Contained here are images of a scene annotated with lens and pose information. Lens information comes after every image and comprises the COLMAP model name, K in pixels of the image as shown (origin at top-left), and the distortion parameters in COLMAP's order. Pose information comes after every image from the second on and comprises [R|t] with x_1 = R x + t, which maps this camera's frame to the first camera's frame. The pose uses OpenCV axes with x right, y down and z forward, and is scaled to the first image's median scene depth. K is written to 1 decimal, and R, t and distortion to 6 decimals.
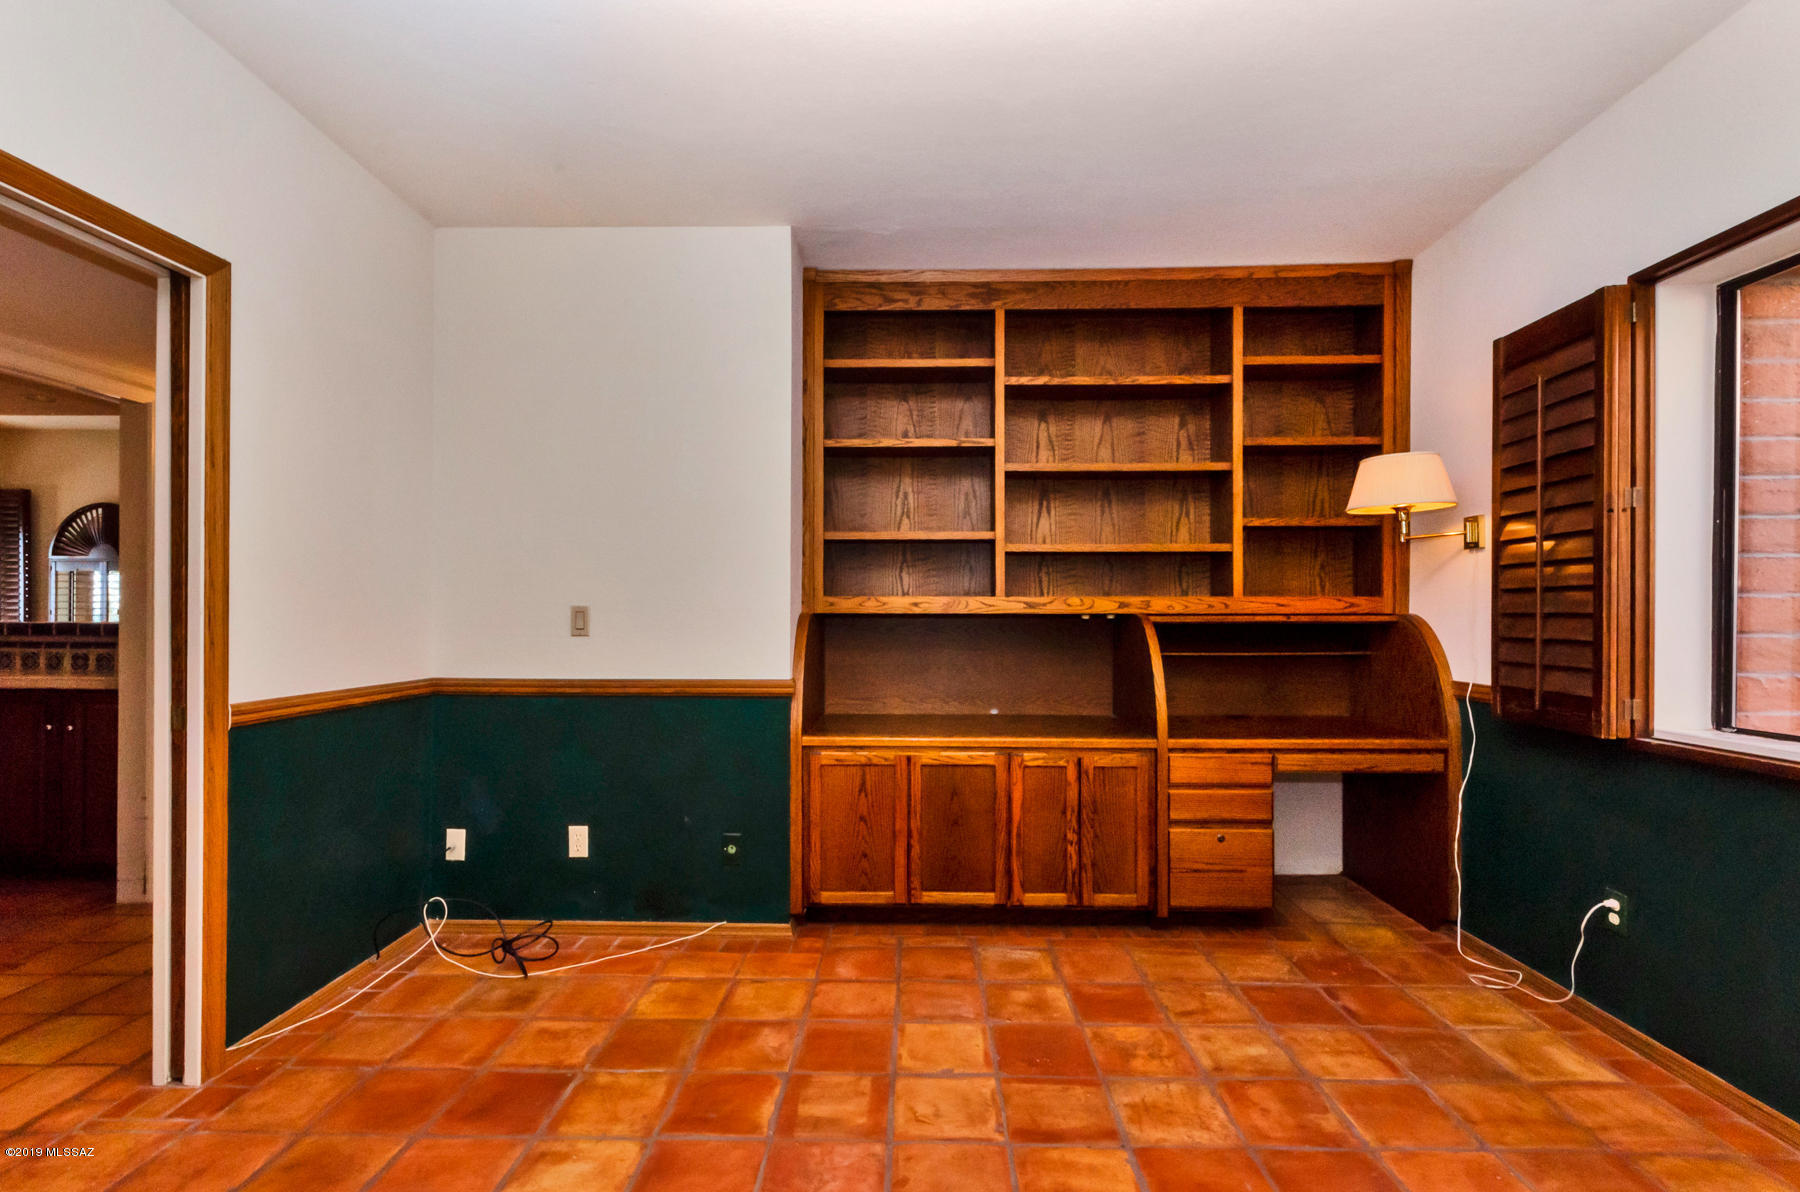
lens RADIAL K [[814.4, 0, 900.7], [0, 814.4, 603.8], [0, 0, 1]] dist [-0.001432, 0.000312]
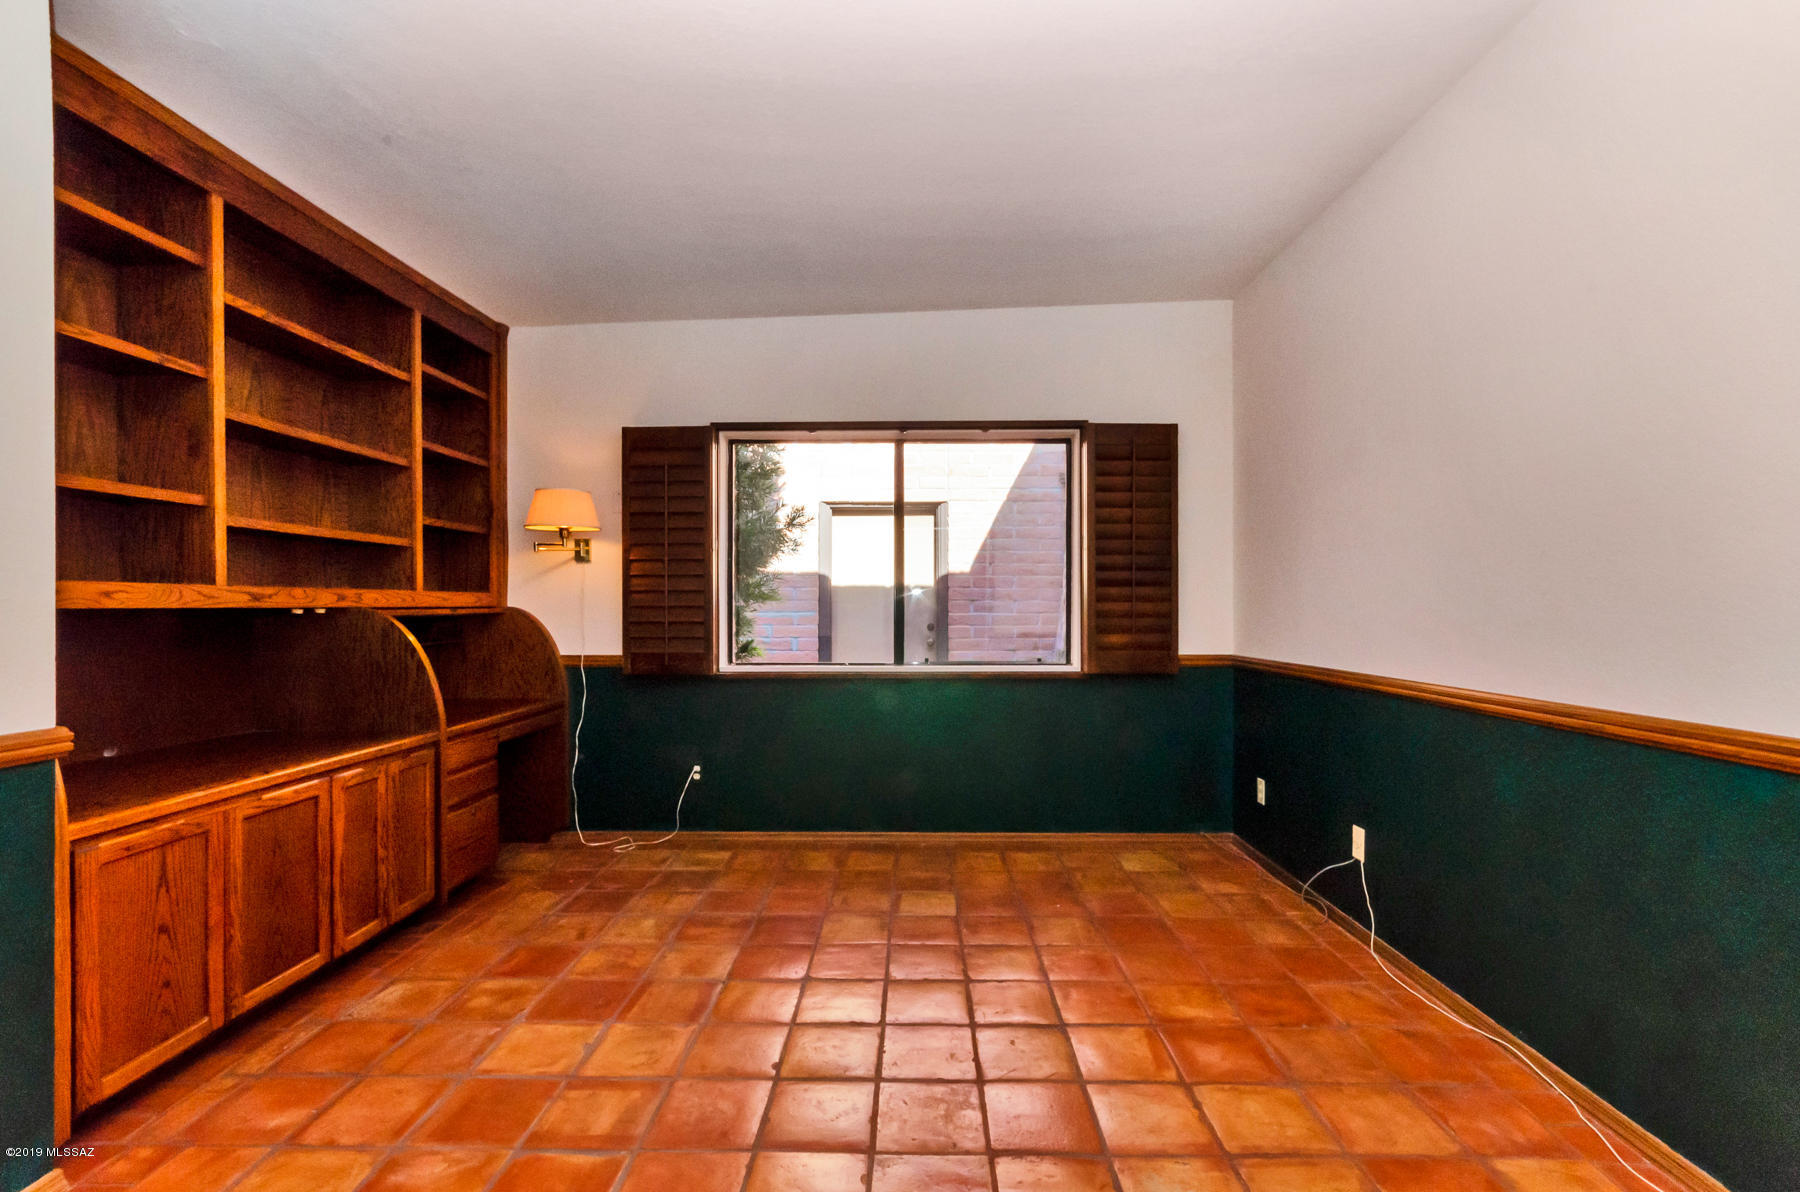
lens RADIAL K [[814.4, 0, 900.7], [0, 814.4, 603.8], [0, 0, 1]] dist [-0.001432, 0.000312]
pose [[-0.009899, 0.001750, 0.999949, -0.703905], [-0.010259, 0.999946, -0.001851, 0.003580], [-0.999898, -0.010277, -0.009880, 0.436489]]
